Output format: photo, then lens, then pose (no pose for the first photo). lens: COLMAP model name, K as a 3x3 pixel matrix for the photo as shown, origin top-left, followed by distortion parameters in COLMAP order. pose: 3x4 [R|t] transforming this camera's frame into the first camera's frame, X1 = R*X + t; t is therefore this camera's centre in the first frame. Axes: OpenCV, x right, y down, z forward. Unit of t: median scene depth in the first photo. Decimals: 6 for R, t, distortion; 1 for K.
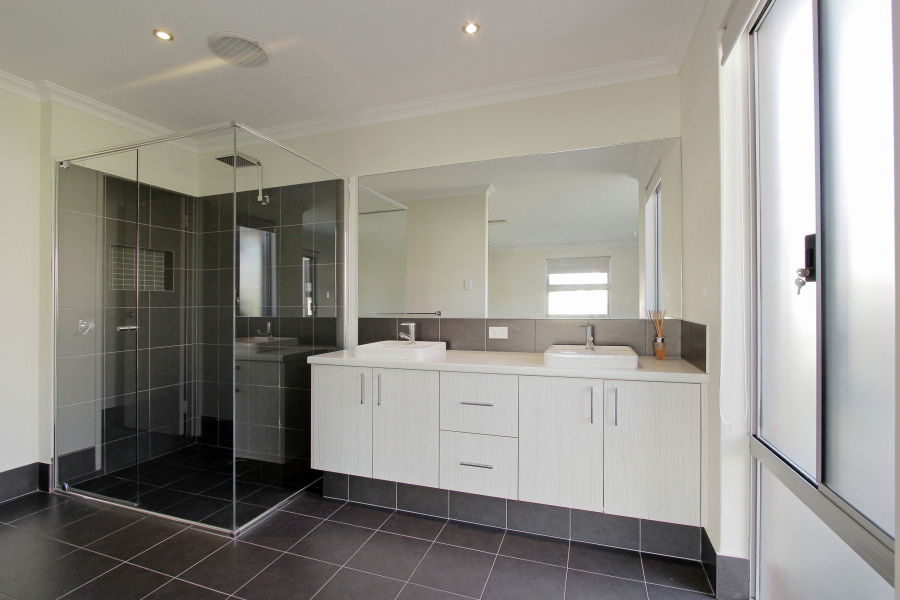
lens RADIAL K [[413.4, 0, 445.9], [0, 413.4, 302.7], [0, 0, 1]] dist [-0.012013, -0.000424]
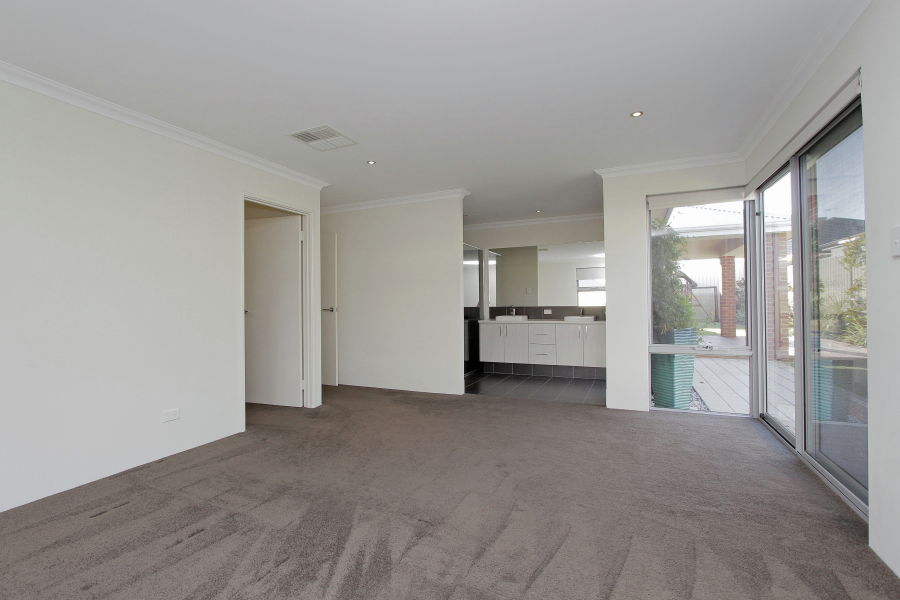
lens RADIAL K [[413.4, 0, 455.0], [0, 413.4, 297.6], [0, 0, 1]] dist [-0.012013, -0.000424]
pose [[0.997670, -0.005342, -0.068015, -0.284833], [0.004926, 0.999968, -0.006281, -0.006211], [0.068046, 0.005931, 0.997665, -1.674426]]
